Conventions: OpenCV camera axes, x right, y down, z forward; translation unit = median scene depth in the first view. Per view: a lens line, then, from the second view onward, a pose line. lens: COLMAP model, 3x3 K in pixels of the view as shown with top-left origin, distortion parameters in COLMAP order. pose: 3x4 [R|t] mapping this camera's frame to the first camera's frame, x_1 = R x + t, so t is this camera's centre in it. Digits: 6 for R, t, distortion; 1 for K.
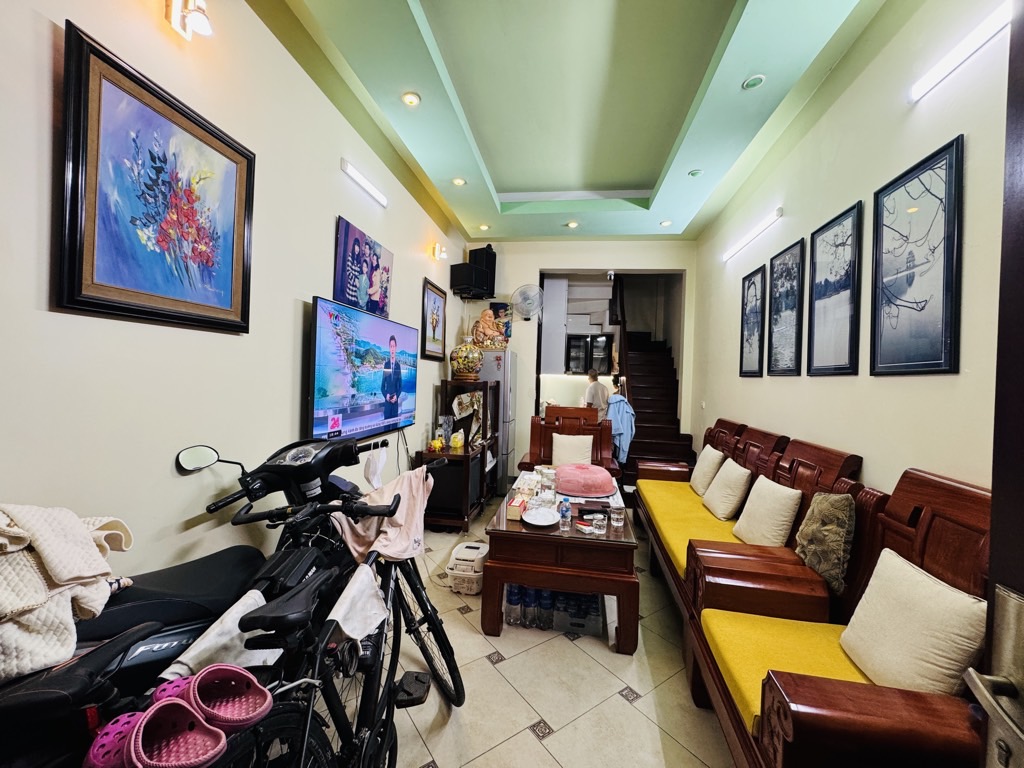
lens RADIAL K [[410.7, 0, 512.0], [0, 410.7, 384.0], [0, 0, 1]] dist [-0.000569, -0.000011]
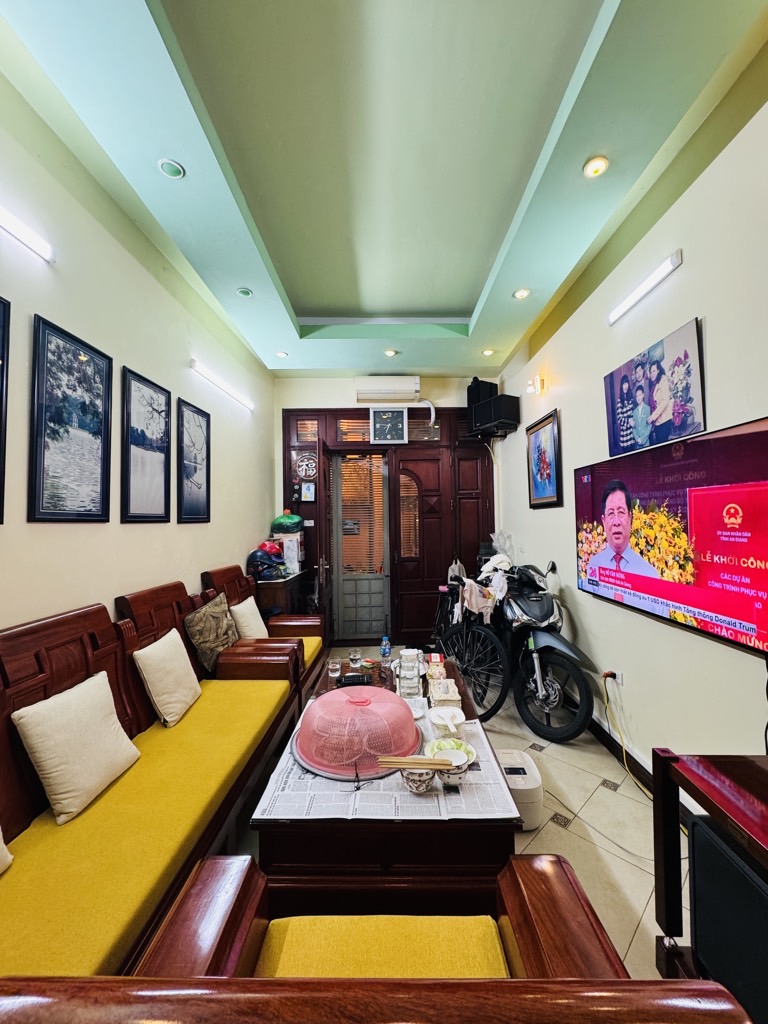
lens RADIAL K [[410.7, 0, 385.1], [0, 410.7, 510.3], [0, 0, 1]] dist [-0.000569, -0.000011]
pose [[-0.989786, -0.020556, -0.141068, 0.254029], [-0.018533, 0.999706, -0.015634, -0.040379], [0.141348, -0.012860, -0.989876, 1.807503]]
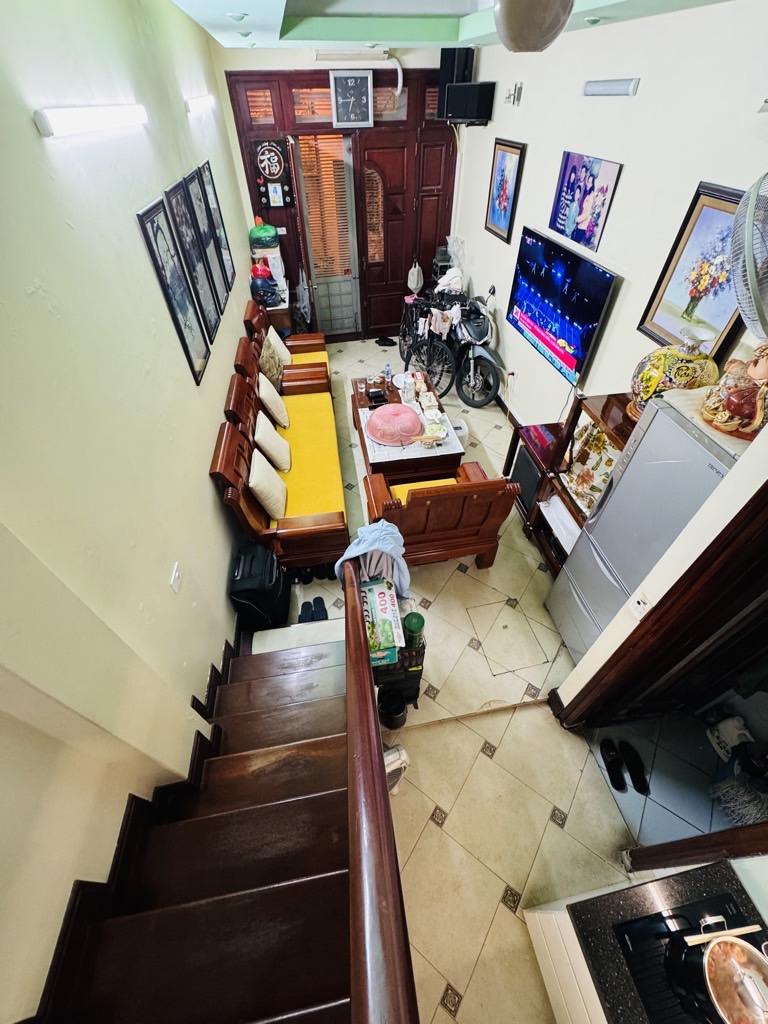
lens RADIAL K [[410.7, 0, 385.1], [0, 410.7, 510.3], [0, 0, 1]] dist [-0.000569, -0.000011]
pose [[-0.946136, 0.217790, -0.239570, 0.619366], [-0.024446, 0.689776, 0.723610, -0.509861], [0.322845, 0.690491, -0.647298, 2.254520]]
